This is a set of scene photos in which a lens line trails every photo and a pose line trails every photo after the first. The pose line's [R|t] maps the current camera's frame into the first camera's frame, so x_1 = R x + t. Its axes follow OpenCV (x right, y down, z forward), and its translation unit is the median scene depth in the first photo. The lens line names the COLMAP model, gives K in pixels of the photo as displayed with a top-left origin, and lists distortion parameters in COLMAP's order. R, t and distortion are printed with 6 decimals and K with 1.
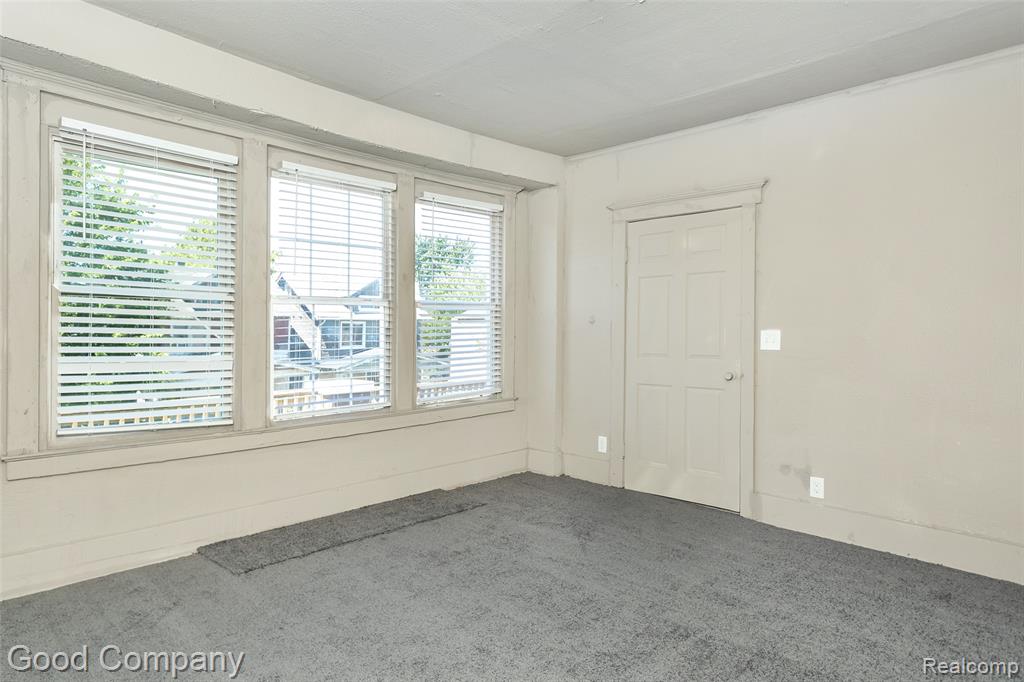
lens RADIAL K [[578.5, 0, 511.5], [0, 578.5, 364.6], [0, 0, 1]] dist [-0.000656, -0.000734]
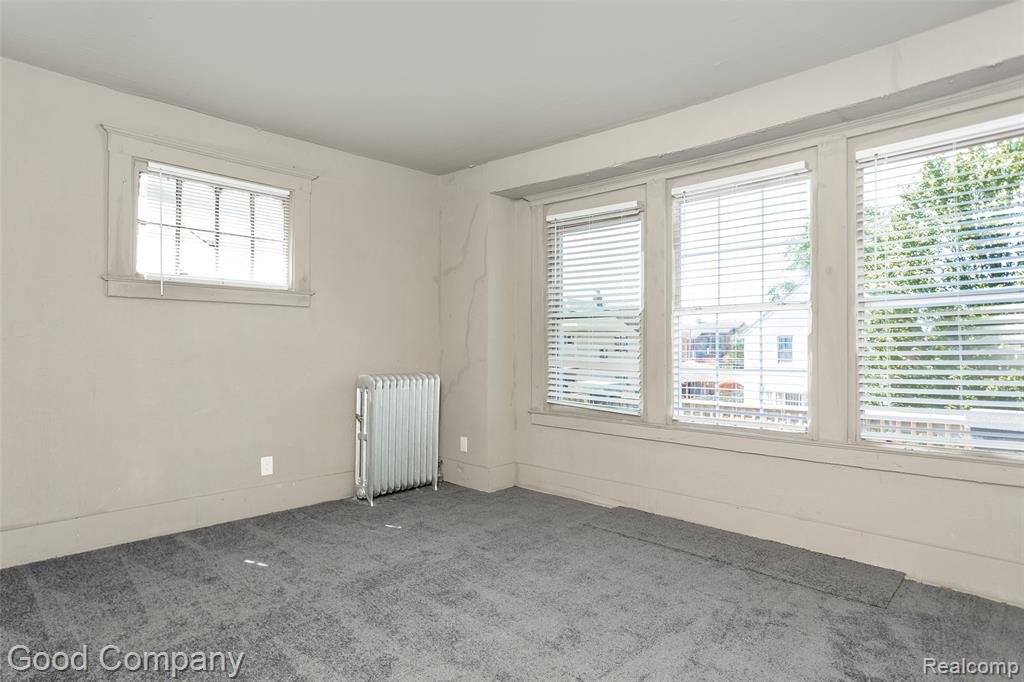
lens RADIAL K [[556.5, 0, 493.8], [0, 556.5, 341.2], [0, 0, 1]] dist [-0.000549, -0.000039]
pose [[0.003457, 0.003002, -0.999990, 0.642692], [-0.050630, 0.998713, 0.002823, -0.040127], [0.998711, 0.050620, 0.003604, 0.624714]]
